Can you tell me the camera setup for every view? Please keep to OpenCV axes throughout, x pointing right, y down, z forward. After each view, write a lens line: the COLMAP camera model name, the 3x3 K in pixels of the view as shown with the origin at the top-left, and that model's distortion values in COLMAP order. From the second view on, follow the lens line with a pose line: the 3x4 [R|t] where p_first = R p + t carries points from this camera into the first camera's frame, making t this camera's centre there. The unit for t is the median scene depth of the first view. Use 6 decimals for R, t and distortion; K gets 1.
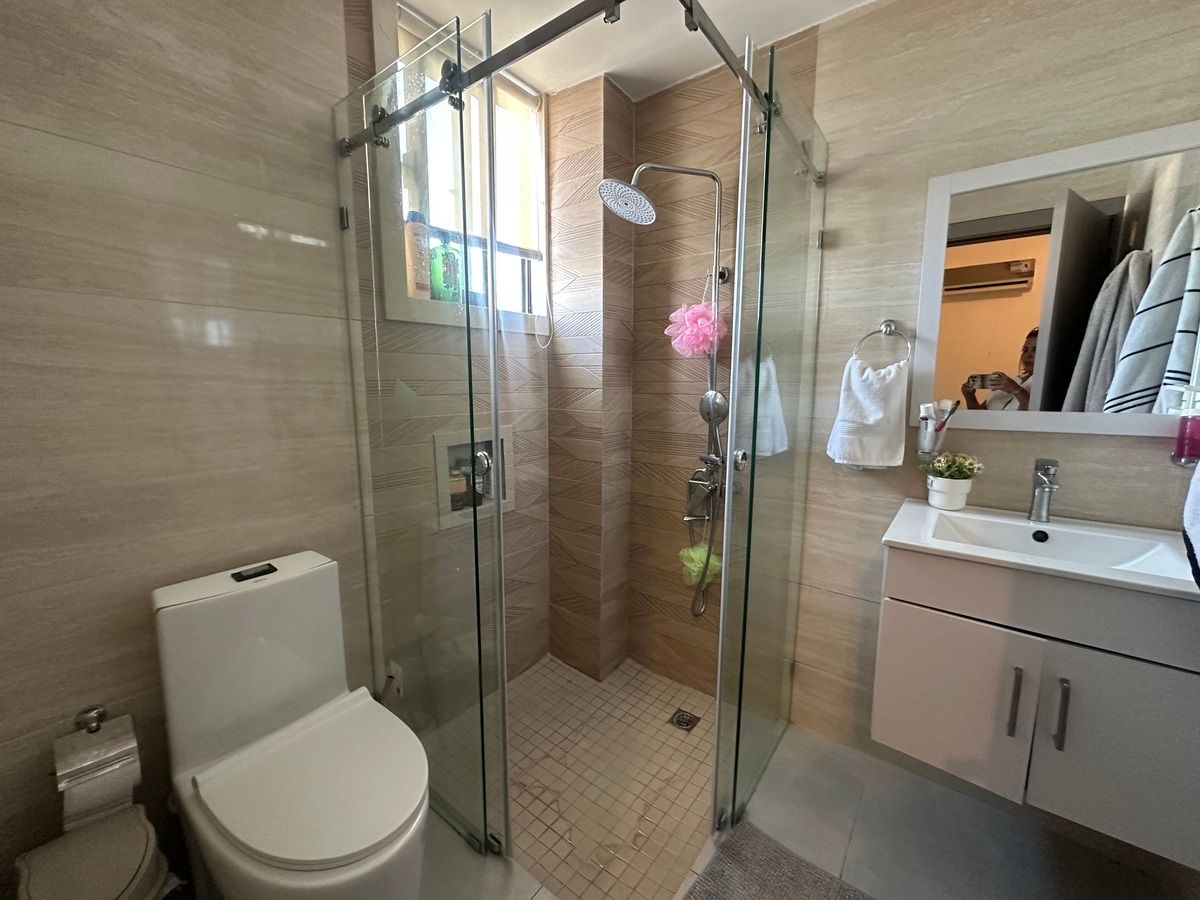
lens RADIAL K [[480.2, 0, 599.6], [0, 480.2, 449.4], [0, 0, 1]] dist [-0.000953, 0.000325]
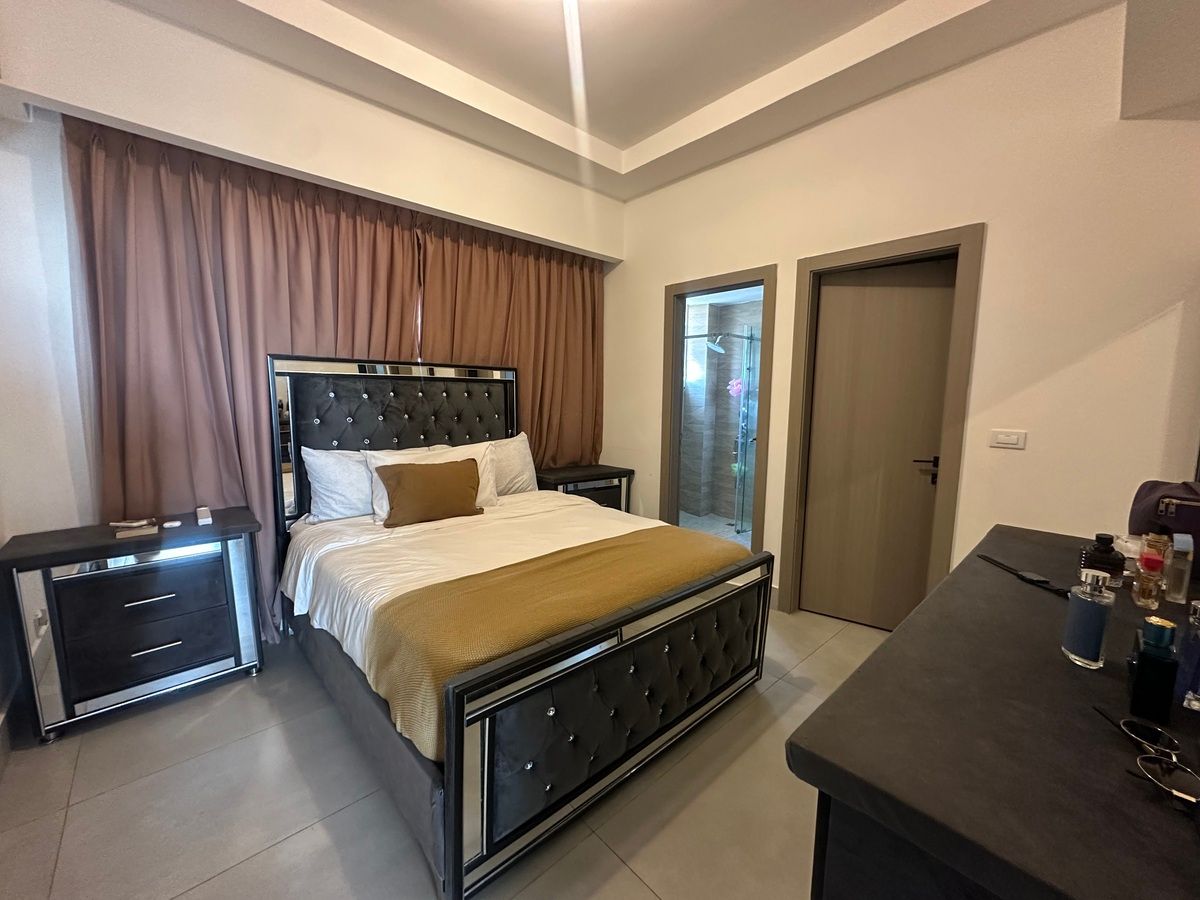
lens RADIAL K [[480.2, 0, 602.6], [0, 480.2, 453.7], [0, 0, 1]] dist [-0.000953, 0.000325]
pose [[0.986382, 0.028432, -0.161996, -0.124291], [-0.031617, 0.999353, -0.017117, 0.222101], [0.161404, 0.022006, 0.986643, -1.920310]]
